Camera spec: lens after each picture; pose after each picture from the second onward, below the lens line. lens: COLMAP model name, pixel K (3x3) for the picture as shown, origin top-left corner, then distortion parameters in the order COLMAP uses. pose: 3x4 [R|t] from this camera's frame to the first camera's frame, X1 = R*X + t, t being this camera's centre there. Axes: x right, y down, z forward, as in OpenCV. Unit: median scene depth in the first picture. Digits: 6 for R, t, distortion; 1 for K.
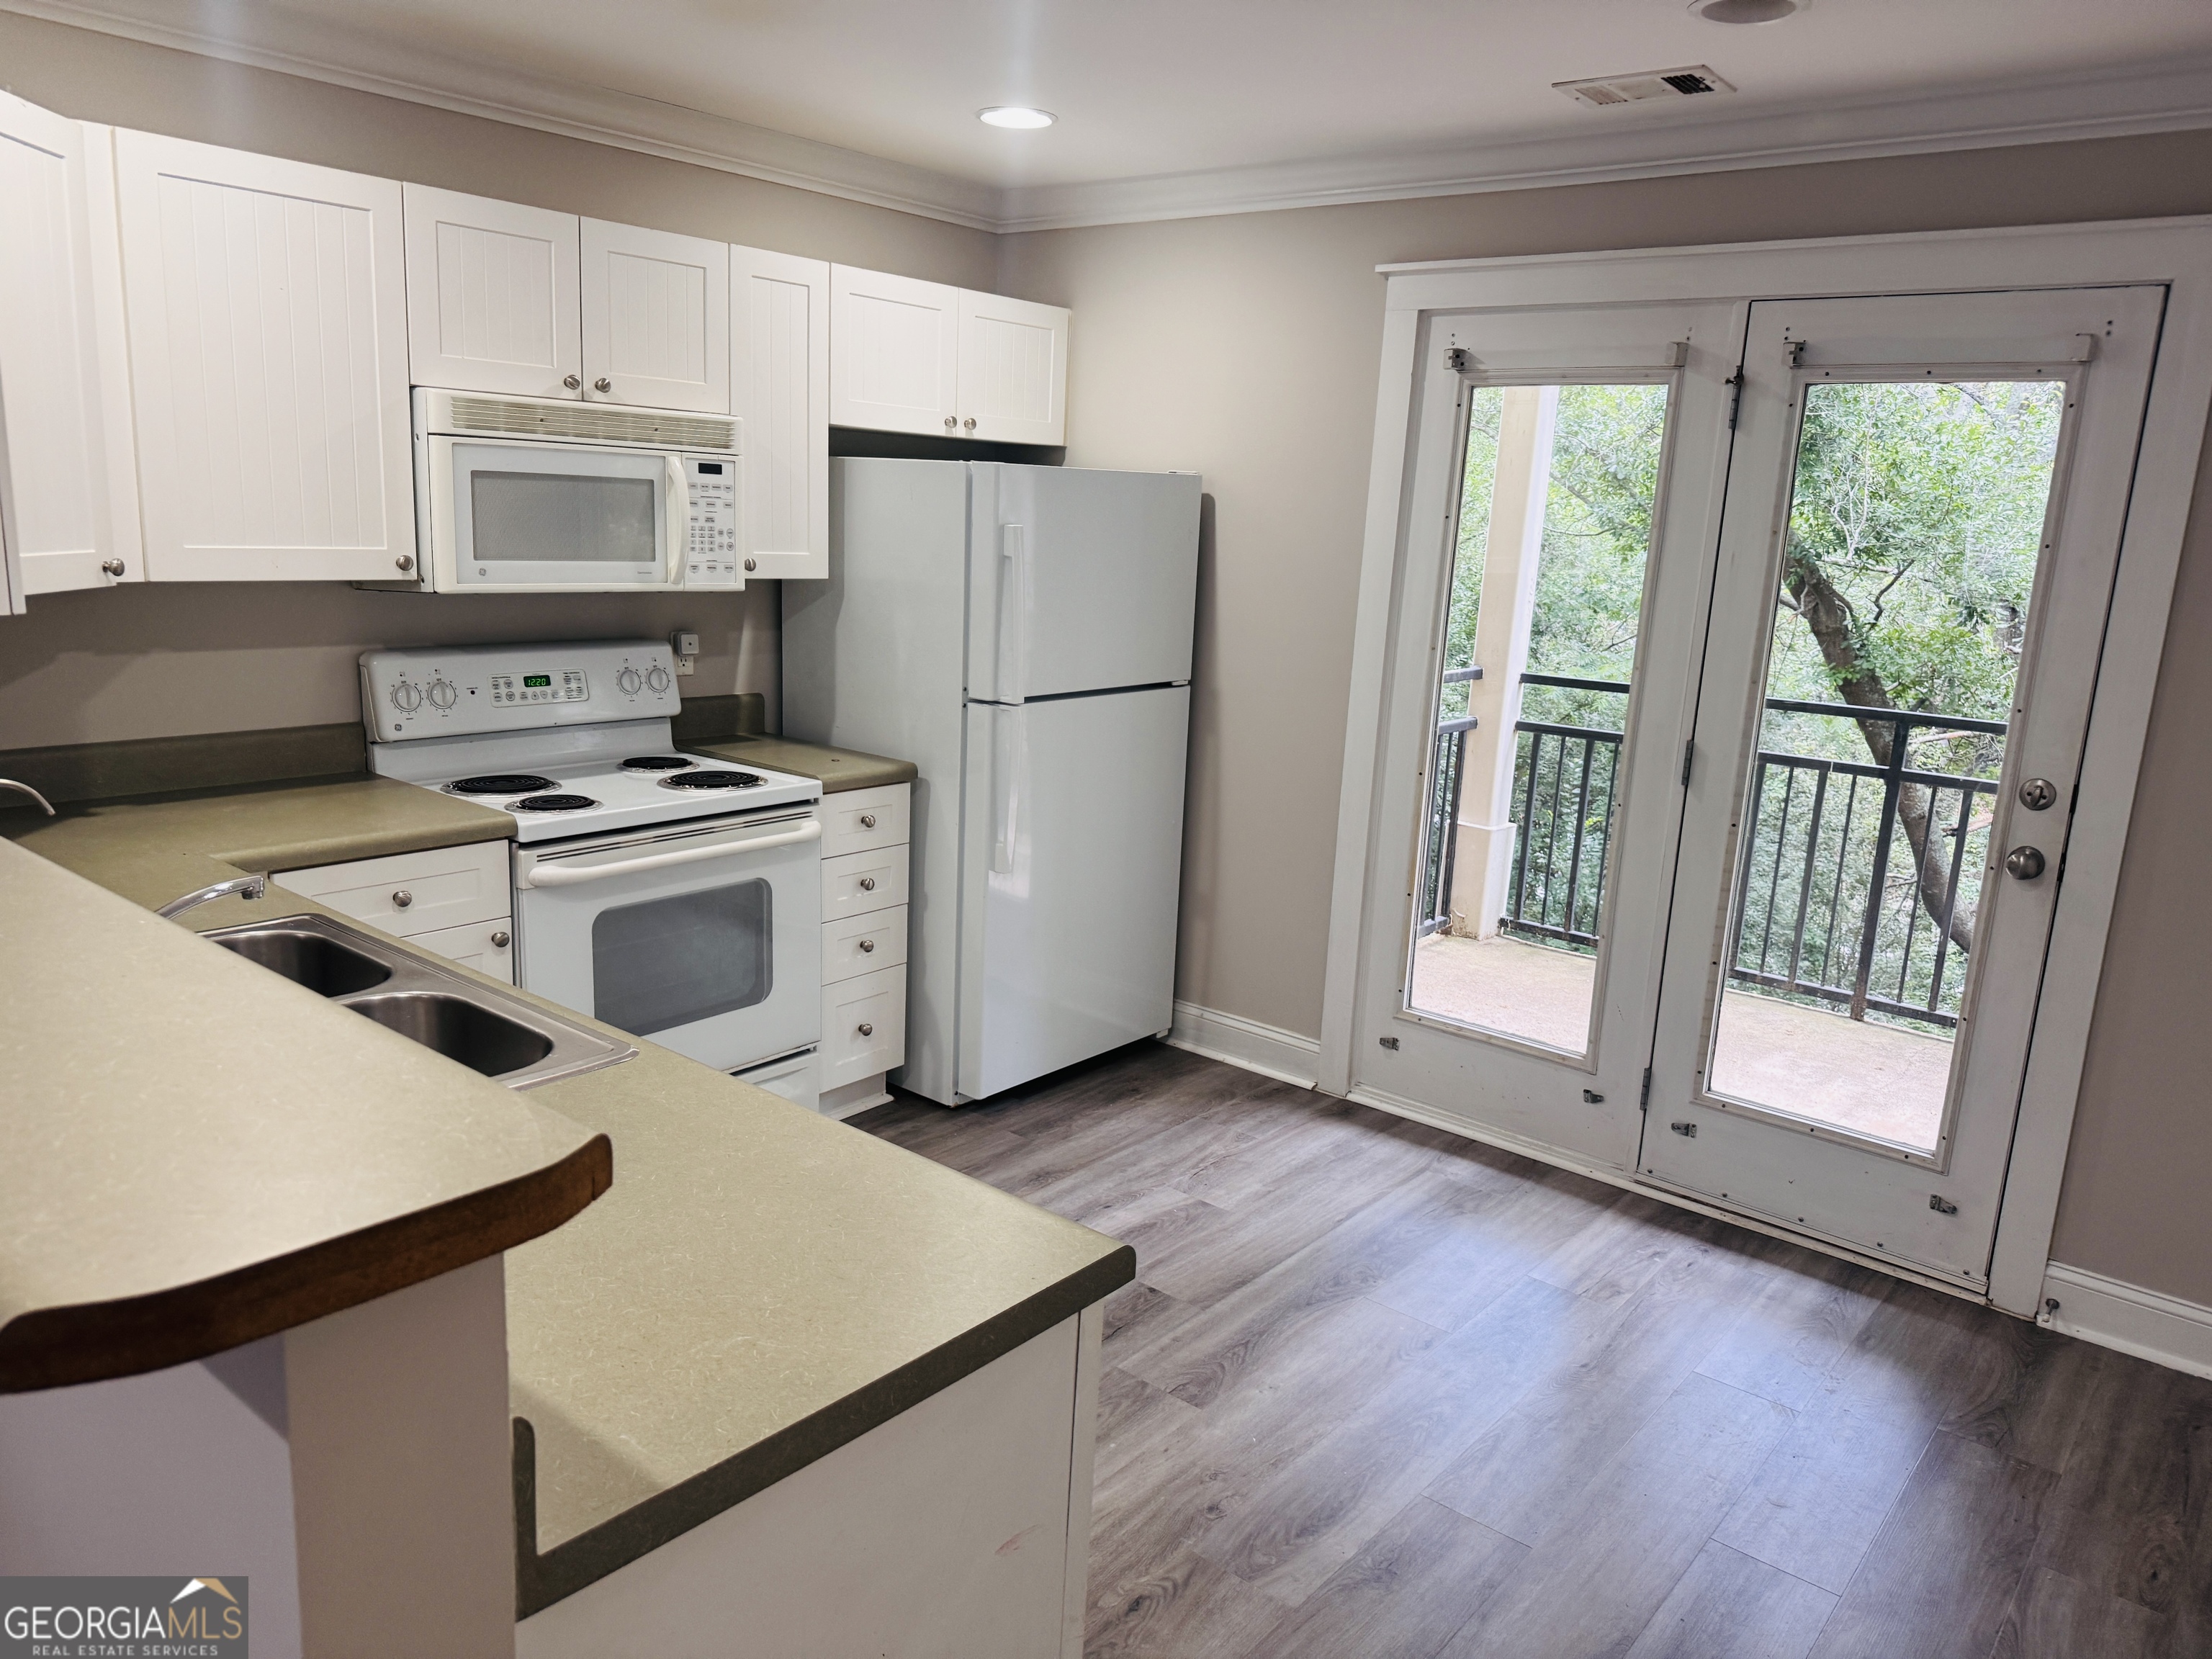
lens RADIAL K [[1530.6, 0, 1094.5], [0, 1530.6, 820.1], [0, 0, 1]] dist [0.099073, -0.165848]
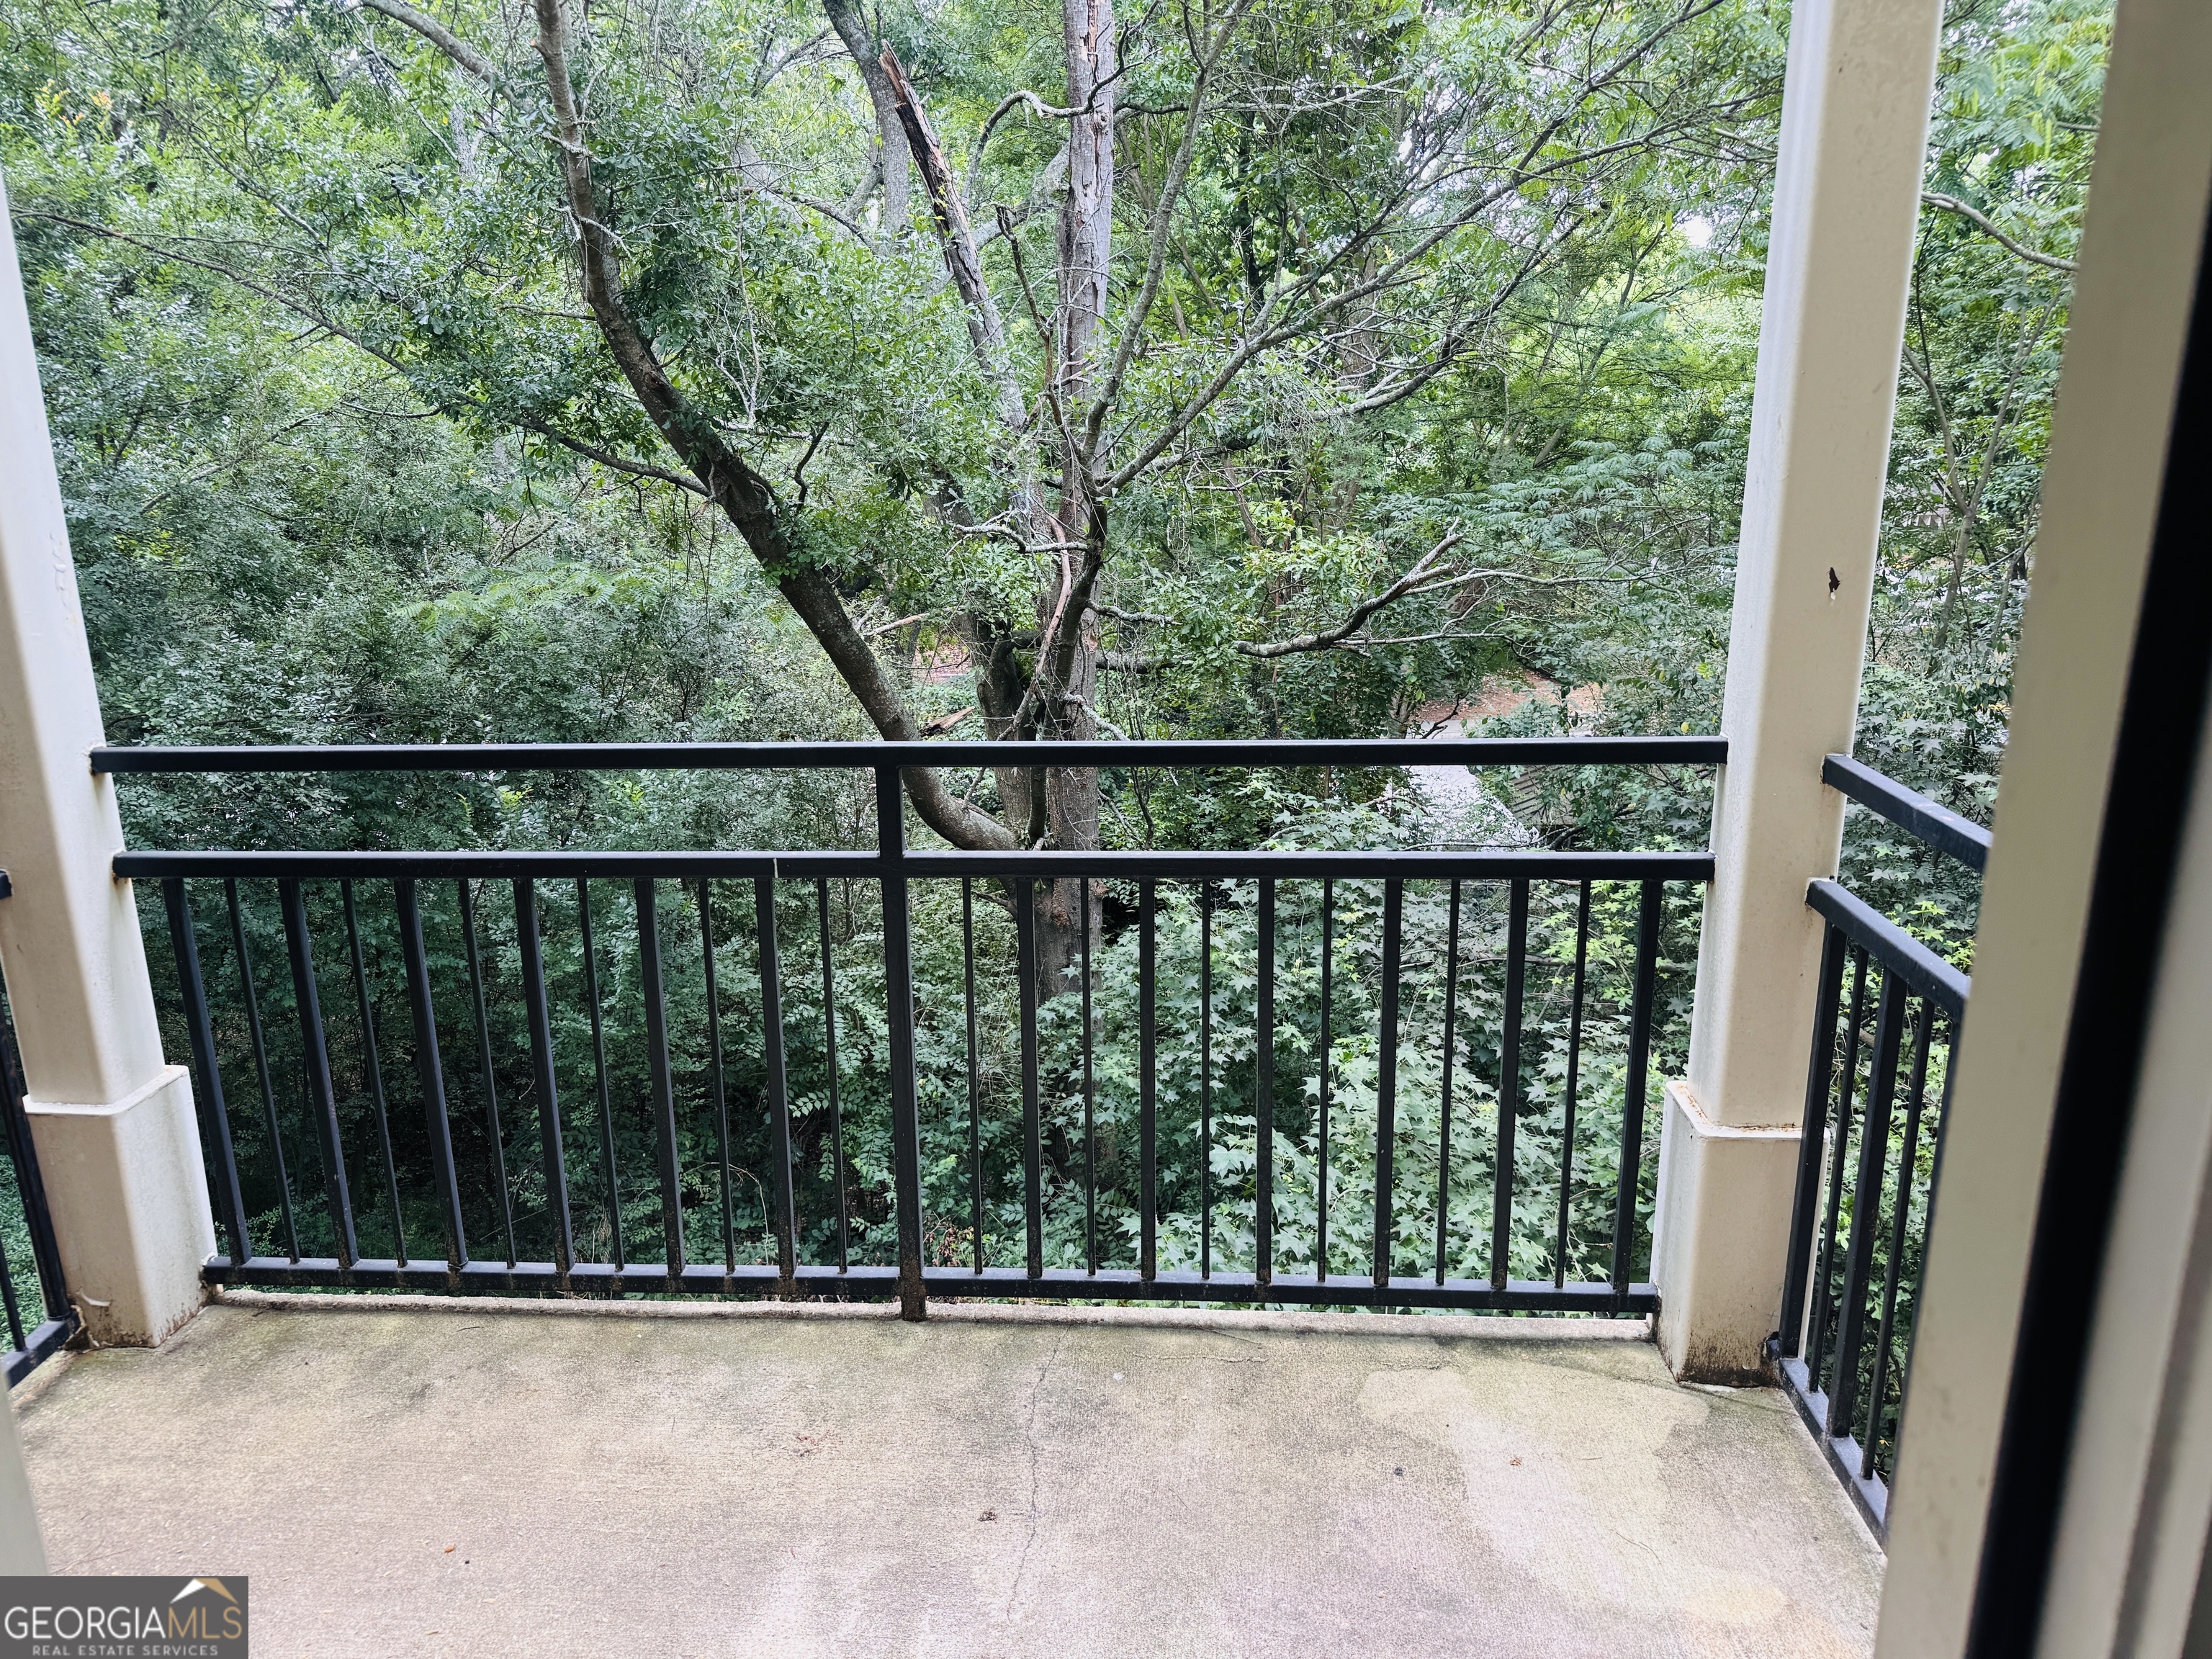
lens RADIAL K [[1530.6, 0, 1094.5], [0, 1530.6, 820.1], [0, 0, 1]] dist [0.099073, -0.165848]
pose [[0.794839, -0.222570, 0.564529, 0.143203], [0.179990, 0.974914, 0.130947, -0.047066], [-0.579512, -0.002472, 0.814960, 0.274115]]
